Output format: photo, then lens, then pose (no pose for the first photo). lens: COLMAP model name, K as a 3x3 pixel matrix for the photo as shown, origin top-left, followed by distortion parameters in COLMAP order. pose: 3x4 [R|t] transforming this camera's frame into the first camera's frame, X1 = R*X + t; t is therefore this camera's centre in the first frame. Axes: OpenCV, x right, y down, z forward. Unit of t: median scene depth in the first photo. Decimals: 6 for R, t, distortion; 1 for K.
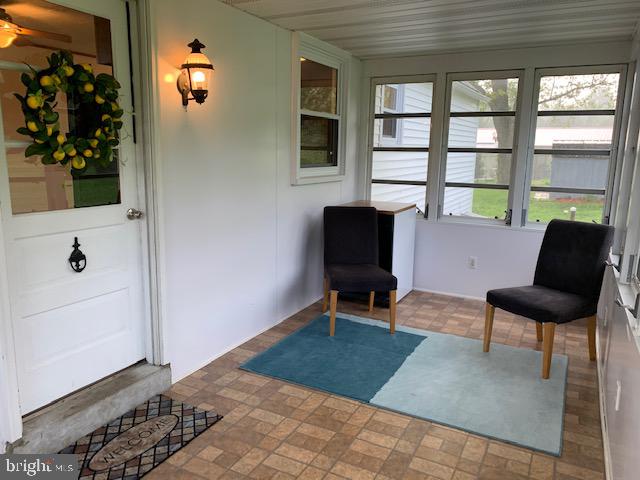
lens RADIAL K [[490.3, 0, 321.8], [0, 490.3, 241.4], [0, 0, 1]] dist [0.049437, -0.061527]
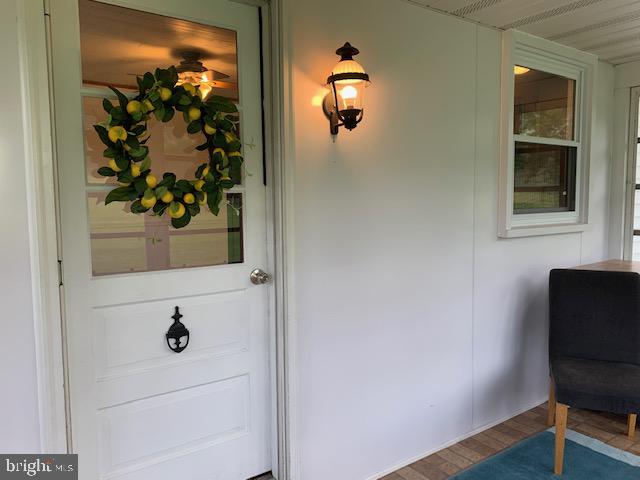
lens RADIAL K [[490.3, 0, 321.8], [0, 490.3, 241.4], [0, 0, 1]] dist [0.049437, -0.061527]
pose [[0.893794, 0.006761, -0.448427, 0.044030], [-0.052970, 0.994479, -0.090584, -0.044976], [0.445339, 0.104717, 0.889218, 0.352844]]
